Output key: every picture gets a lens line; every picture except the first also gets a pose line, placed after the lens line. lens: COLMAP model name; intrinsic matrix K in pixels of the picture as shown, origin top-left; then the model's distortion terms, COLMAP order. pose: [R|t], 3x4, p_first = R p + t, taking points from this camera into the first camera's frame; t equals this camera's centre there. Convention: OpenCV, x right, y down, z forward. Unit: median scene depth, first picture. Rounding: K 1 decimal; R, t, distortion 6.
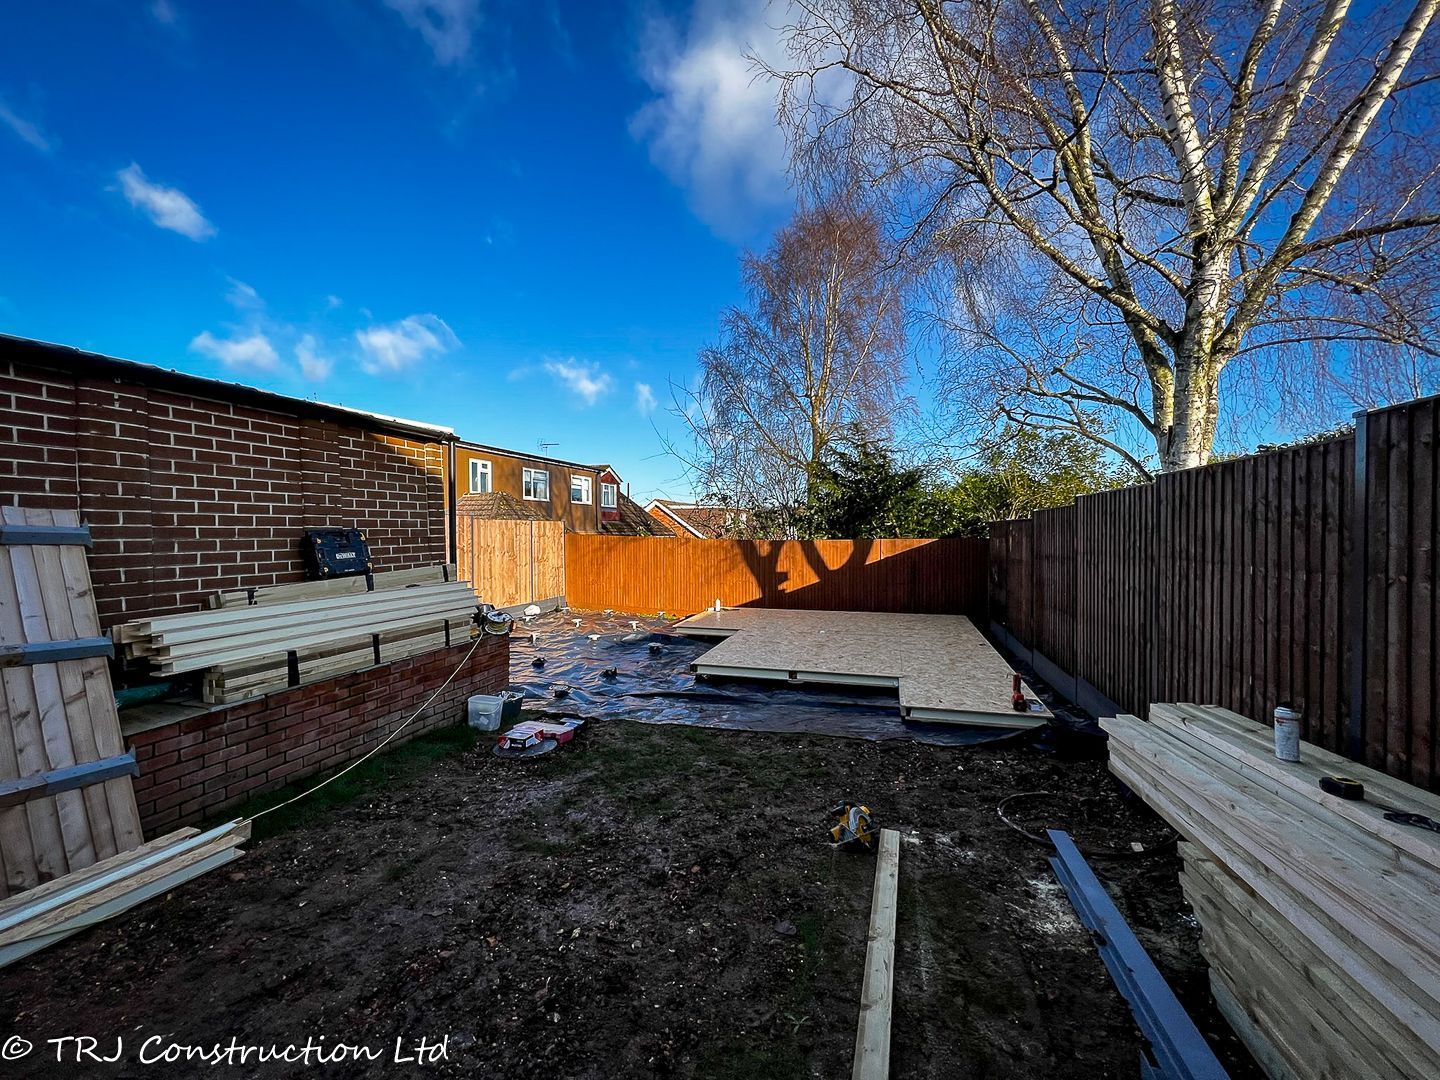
lens RADIAL K [[574.4, 0, 714.8], [0, 574.4, 541.7], [0, 0, 1]] dist [-0.001136, -0.000560]
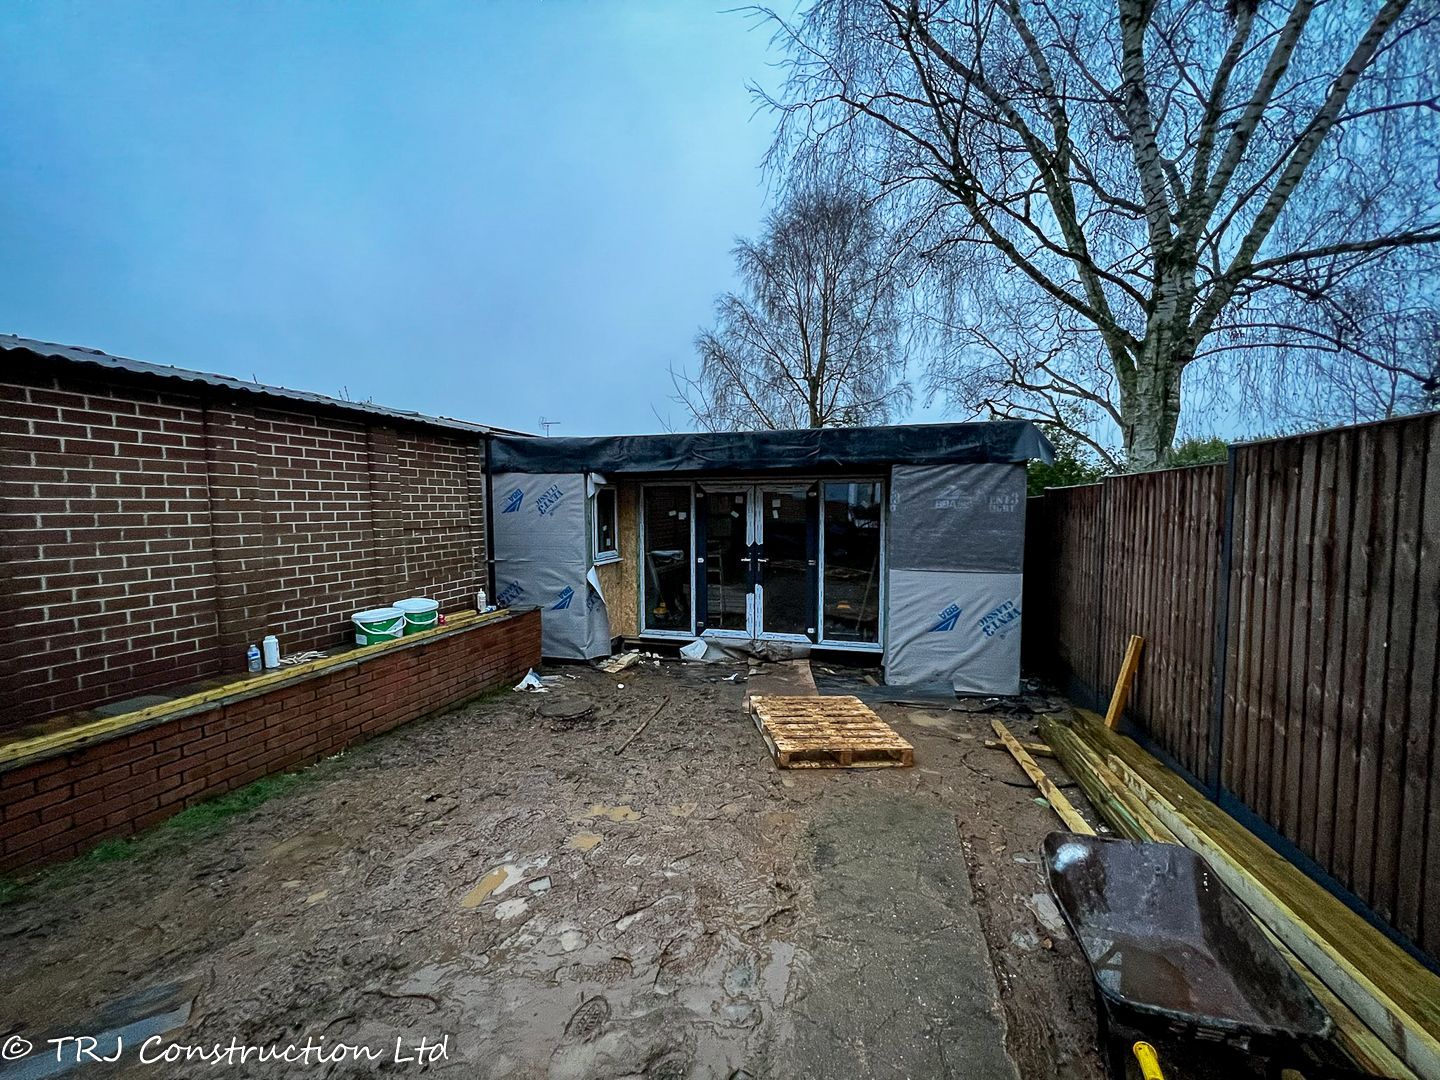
lens RADIAL K [[575.0, 0, 715.4], [0, 575.0, 542.5], [0, 0, 1]] dist [0.004116, 0.000002]
pose [[0.999972, 0.000984, 0.007382, -0.035084], [-0.001308, 0.999026, 0.044102, -0.037405], [-0.007332, -0.044111, 0.999000, -0.192596]]
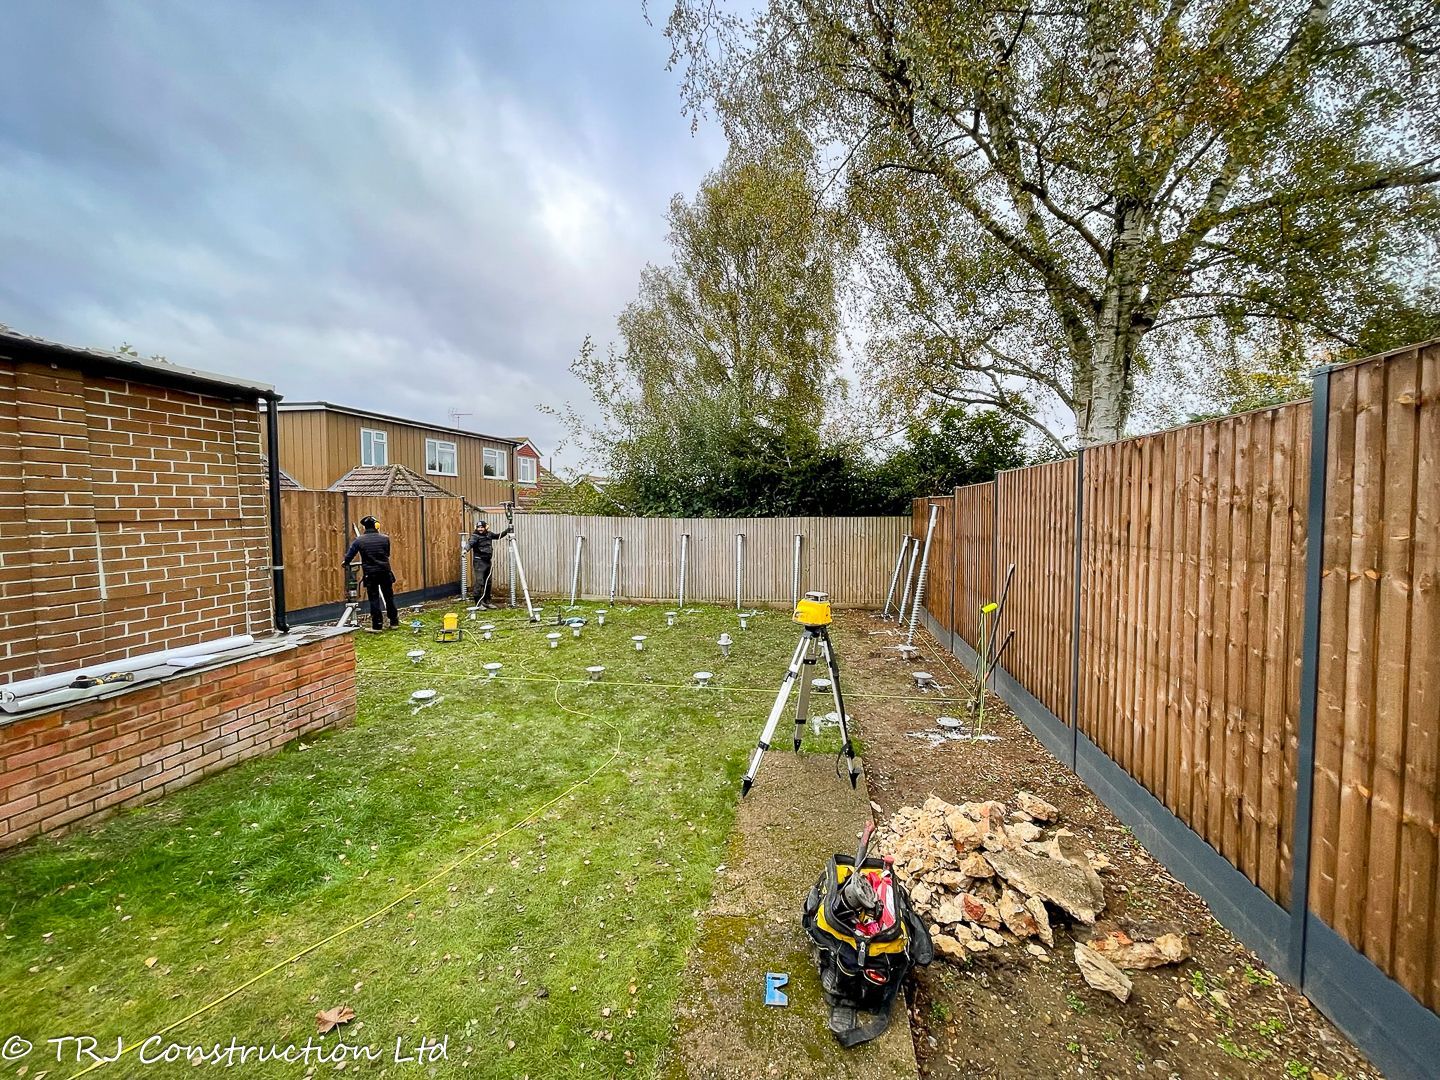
lens RADIAL K [[581.9, 0, 716.7], [0, 581.9, 535.3], [0, 0, 1]] dist [-0.000350, 0.000000]
pose [[0.993881, -0.006045, 0.110295, 0.110297], [0.002875, 0.999579, 0.028879, -0.009428], [-0.110423, -0.028385, 0.993479, 0.162896]]
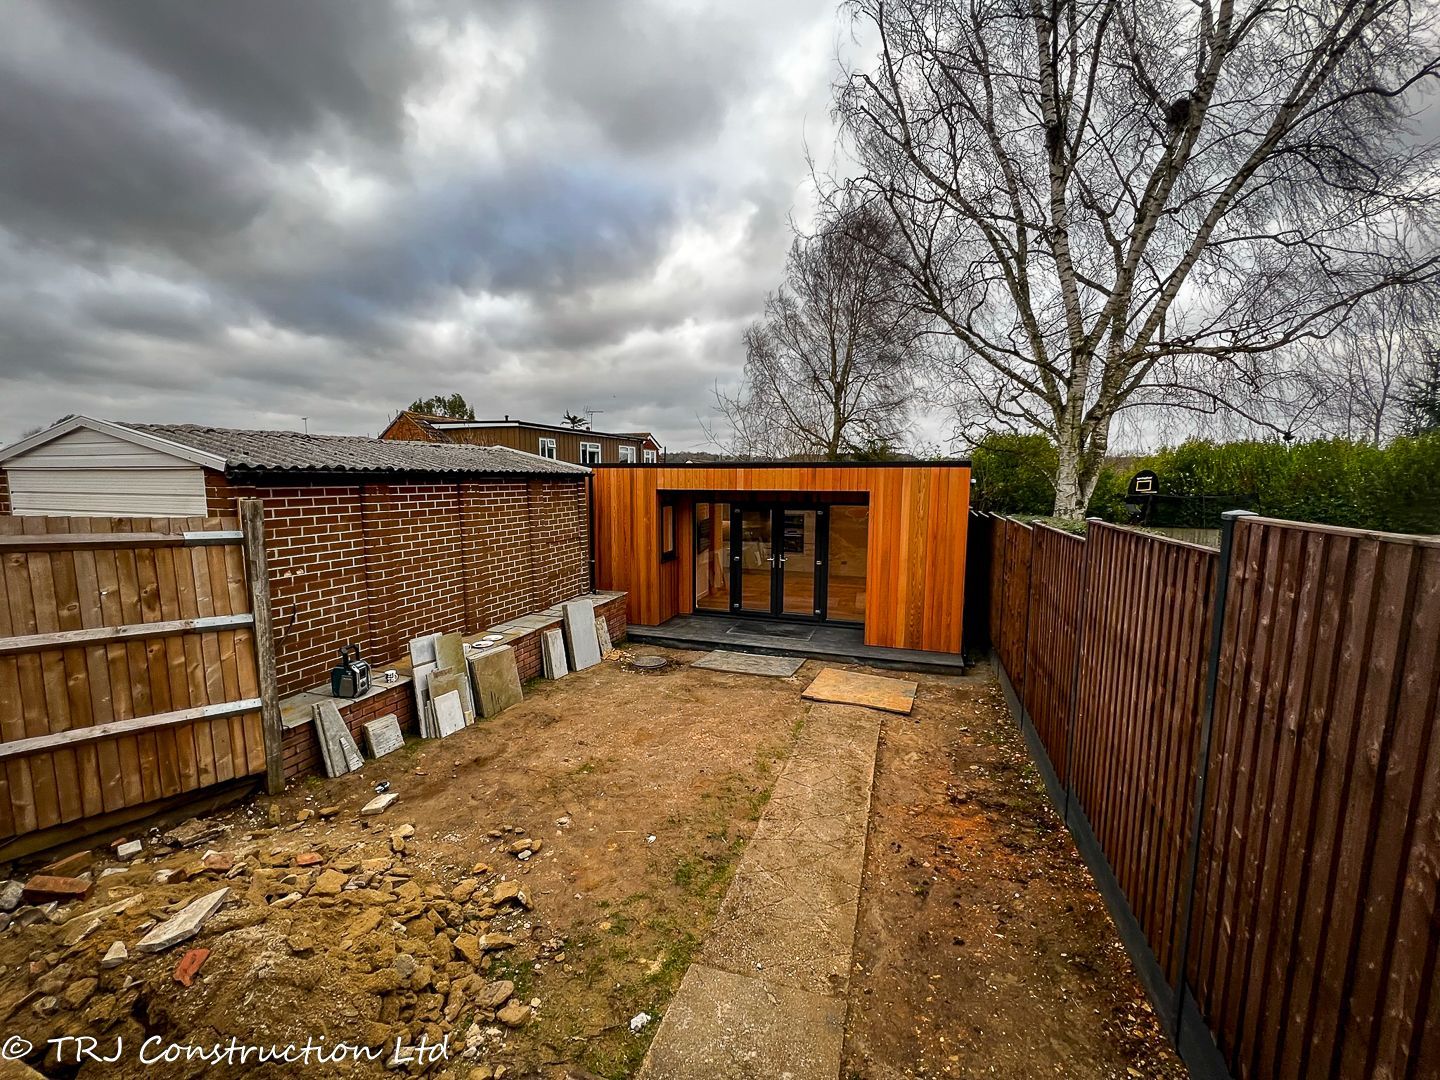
lens RADIAL K [[583.0, 0, 726.1], [0, 583.0, 547.6], [0, 0, 1]] dist [-0.000707, -0.000173]
pose [[0.999557, 0.012813, -0.026874, -0.055241], [-0.010044, 0.994861, 0.100747, -0.215547], [0.028027, -0.100432, 0.994549, -0.919094]]
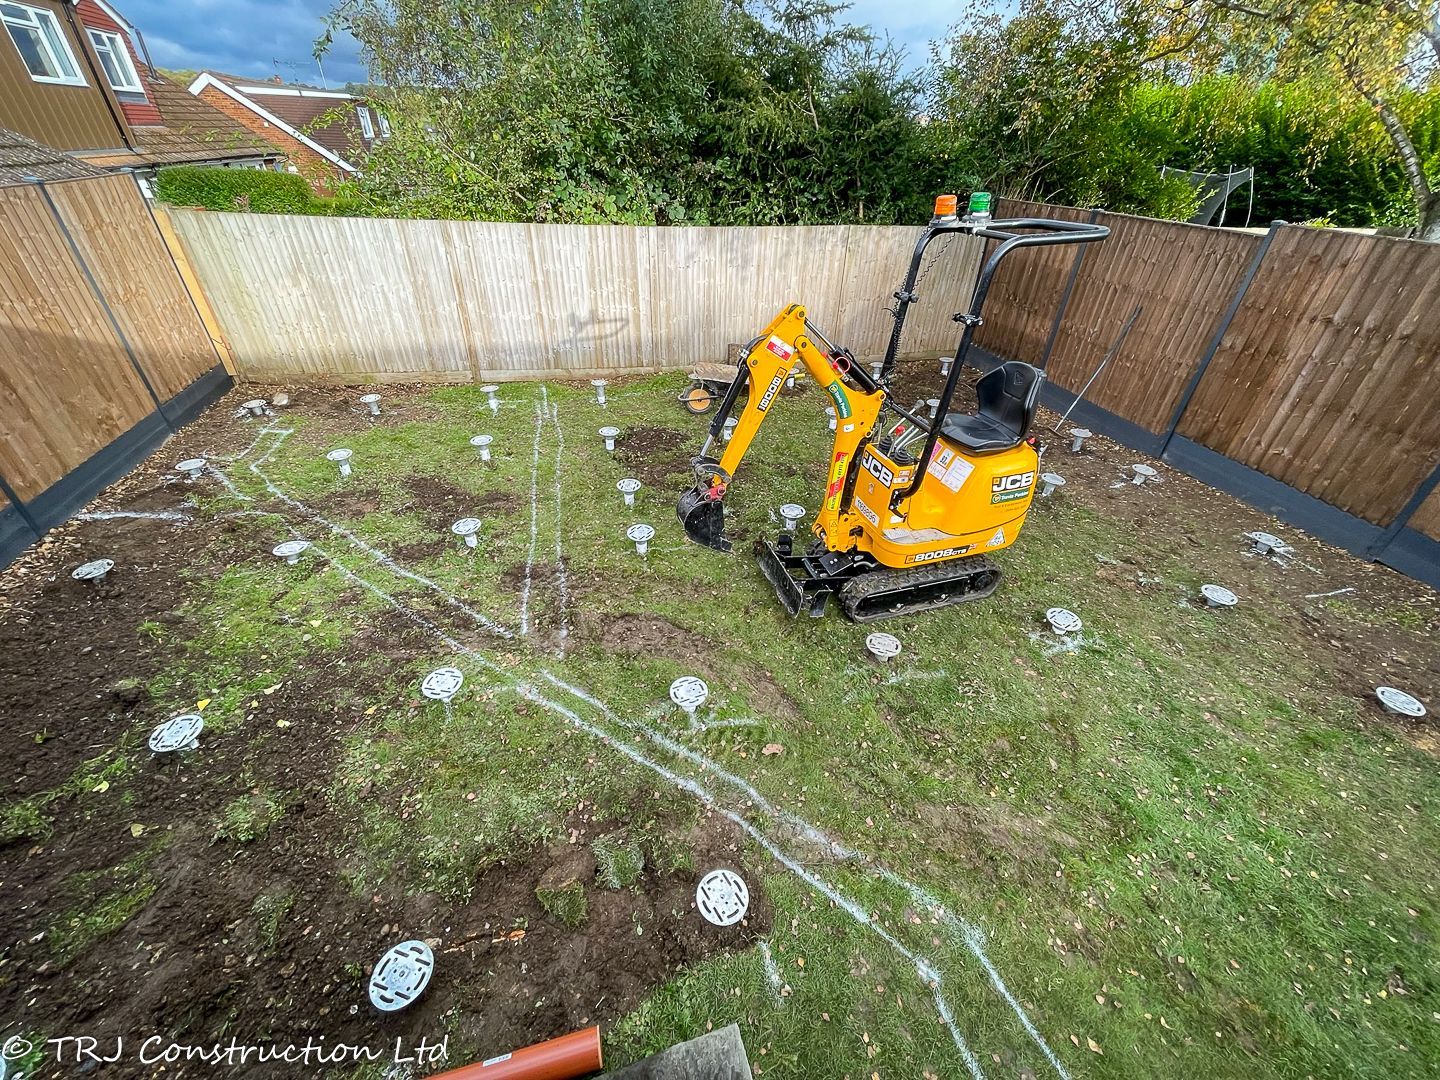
lens RADIAL K [[583.0, 0, 726.1], [0, 583.0, 547.6], [0, 0, 1]] dist [-0.000707, -0.000173]
pose [[0.849139, -0.279630, 0.448074, -0.572707], [-0.021938, 0.828947, 0.558896, -0.188197], [-0.527714, -0.484410, 0.697757, 1.325904]]
